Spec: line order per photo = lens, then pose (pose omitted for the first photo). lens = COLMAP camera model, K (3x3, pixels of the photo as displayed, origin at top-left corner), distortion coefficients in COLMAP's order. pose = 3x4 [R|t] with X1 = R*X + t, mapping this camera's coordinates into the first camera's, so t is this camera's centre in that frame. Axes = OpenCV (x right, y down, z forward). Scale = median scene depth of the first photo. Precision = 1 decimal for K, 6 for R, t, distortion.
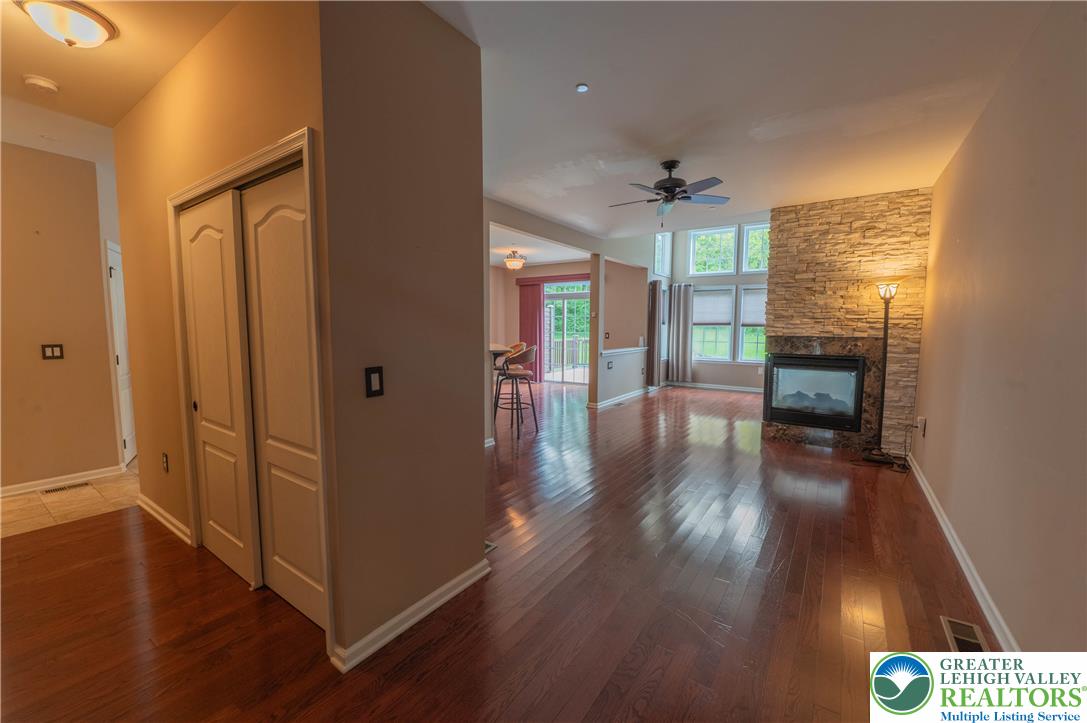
lens RADIAL K [[430.1, 0, 546.6], [0, 430.1, 363.9], [0, 0, 1]] dist [-0.009064, -0.000865]
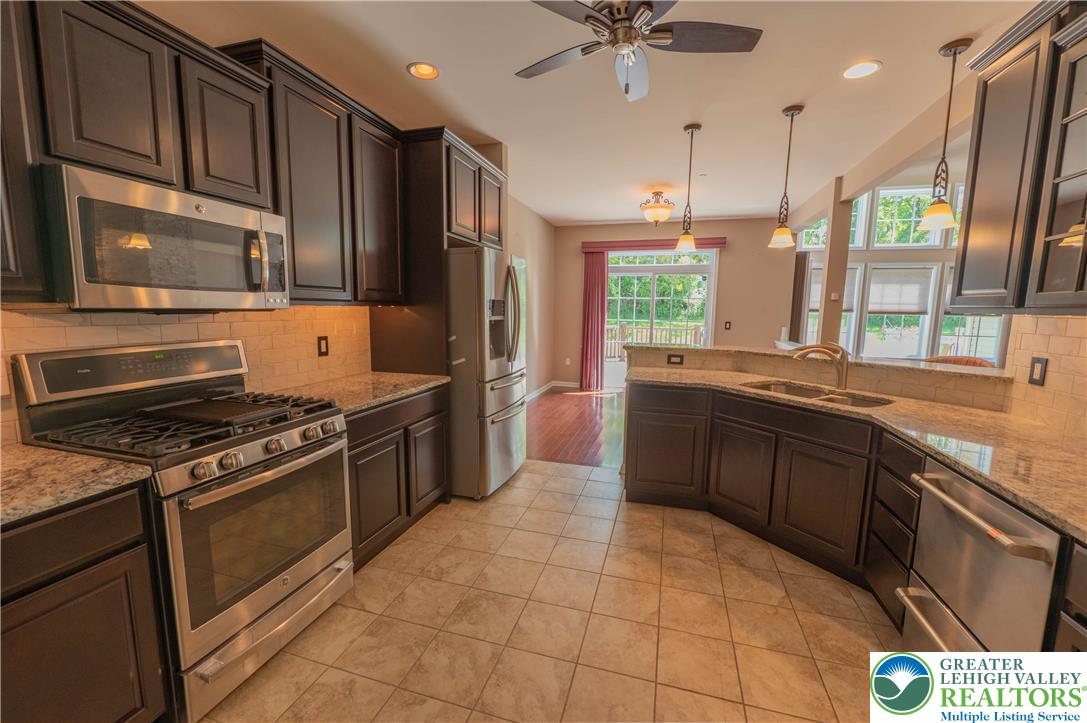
lens RADIAL K [[430.1, 0, 544.8], [0, 430.1, 363.2], [0, 0, 1]] dist [-0.009064, -0.000865]
pose [[0.953398, -0.031922, 0.300021, -0.731345], [0.019904, 0.998876, 0.043028, -0.074600], [-0.301057, -0.035051, 0.952962, 0.755602]]
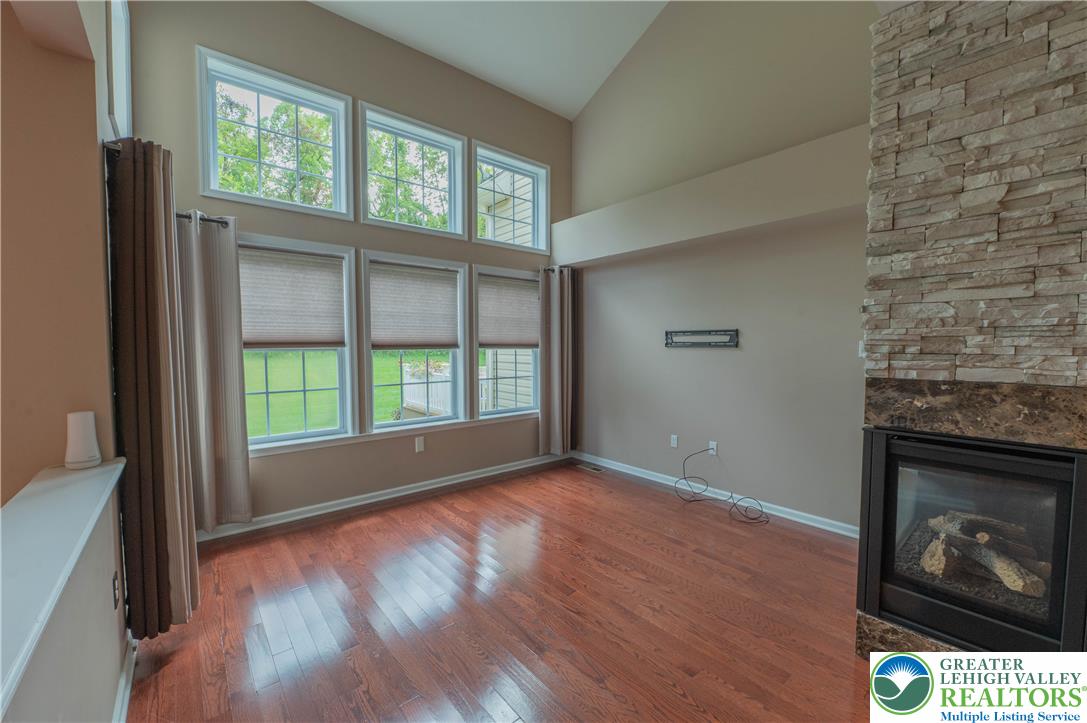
lens RADIAL K [[430.1, 0, 541.2], [0, 430.1, 364.1], [0, 0, 1]] dist [-0.009064, -0.000865]
pose [[0.273741, -0.051856, 0.960404, 0.178160], [0.089699, 0.995570, 0.028188, -0.130246], [-0.957612, 0.078432, 0.277180, 1.367671]]
